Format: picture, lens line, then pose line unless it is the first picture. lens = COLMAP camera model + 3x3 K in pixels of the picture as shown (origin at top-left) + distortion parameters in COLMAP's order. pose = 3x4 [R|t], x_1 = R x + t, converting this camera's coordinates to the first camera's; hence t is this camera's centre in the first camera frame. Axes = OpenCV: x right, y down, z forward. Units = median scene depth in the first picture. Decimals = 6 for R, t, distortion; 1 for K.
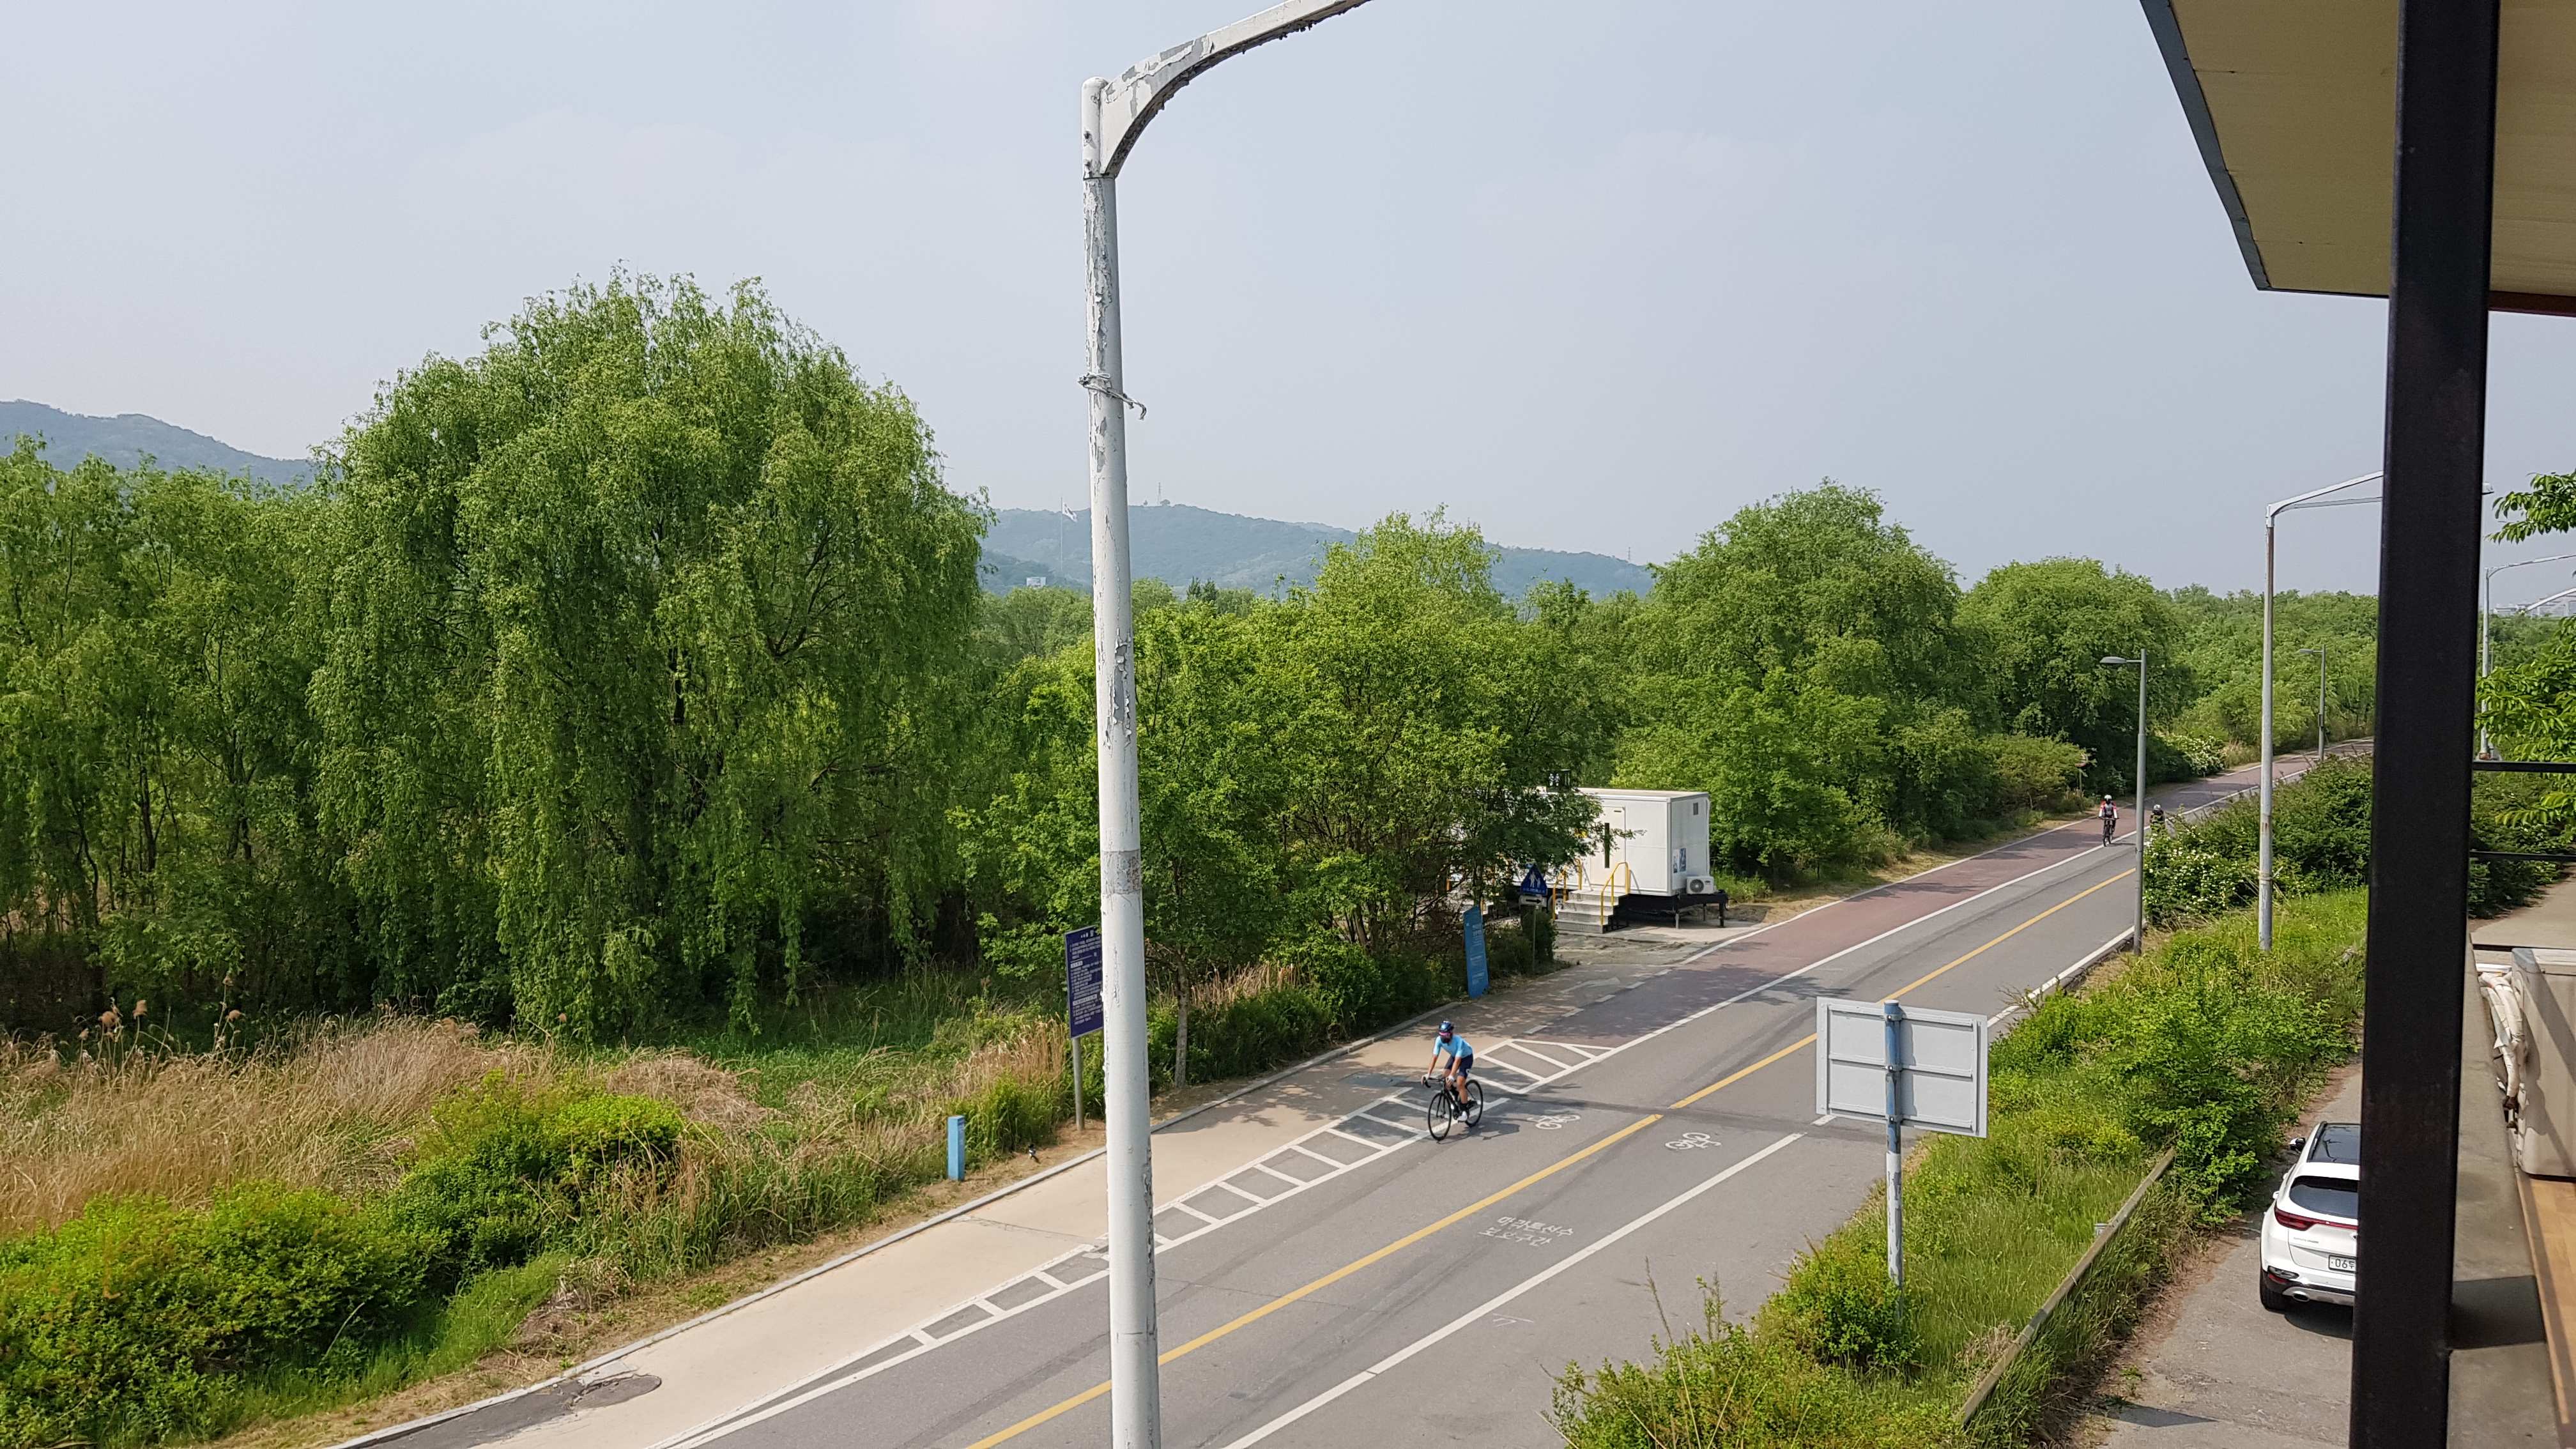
lens RADIAL K [[1953.4, 0, 1292.2], [0, 1953.4, 664.4], [0, 0, 1]] dist [0.066511, -0.115876]
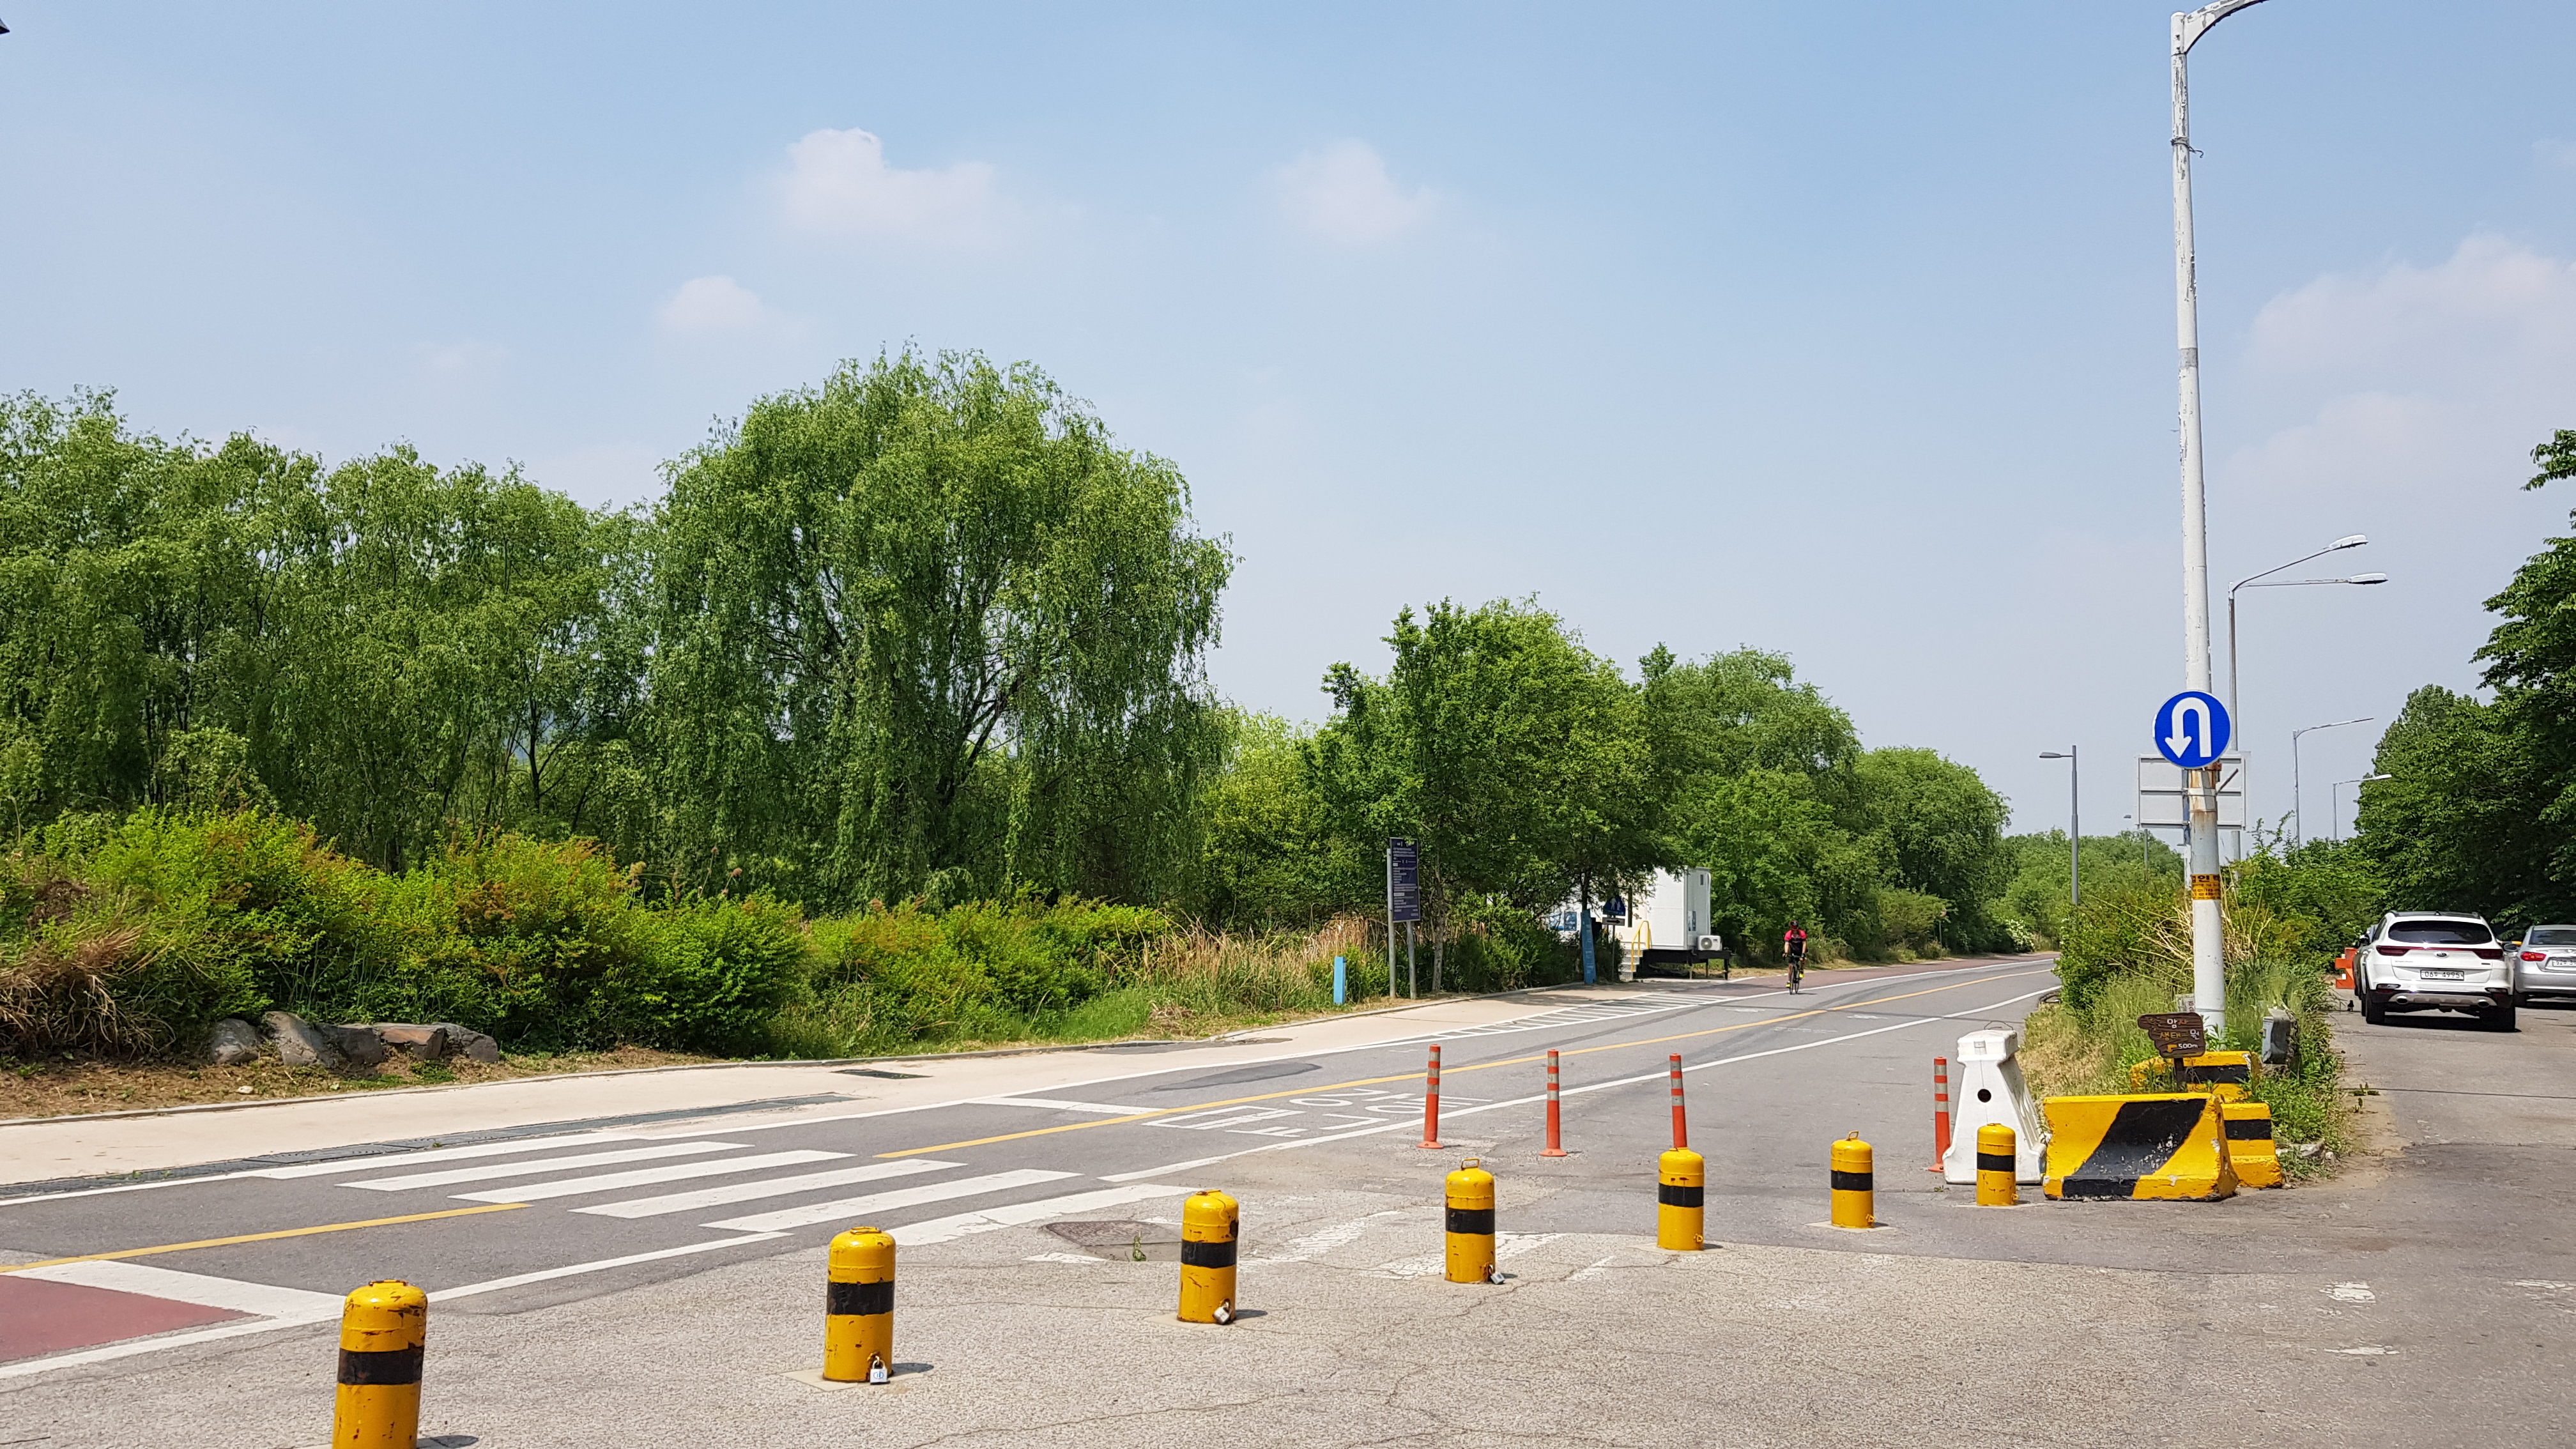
lens RADIAL K [[1953.4, 0, 1292.2], [0, 1953.4, 664.4], [0, 0, 1]] dist [0.066511, -0.115876]
pose [[0.991721, 0.043655, 0.120760, -0.254956], [-0.027827, 0.991152, -0.129778, 0.145453], [-0.125357, 0.125343, 0.984162, -0.193446]]
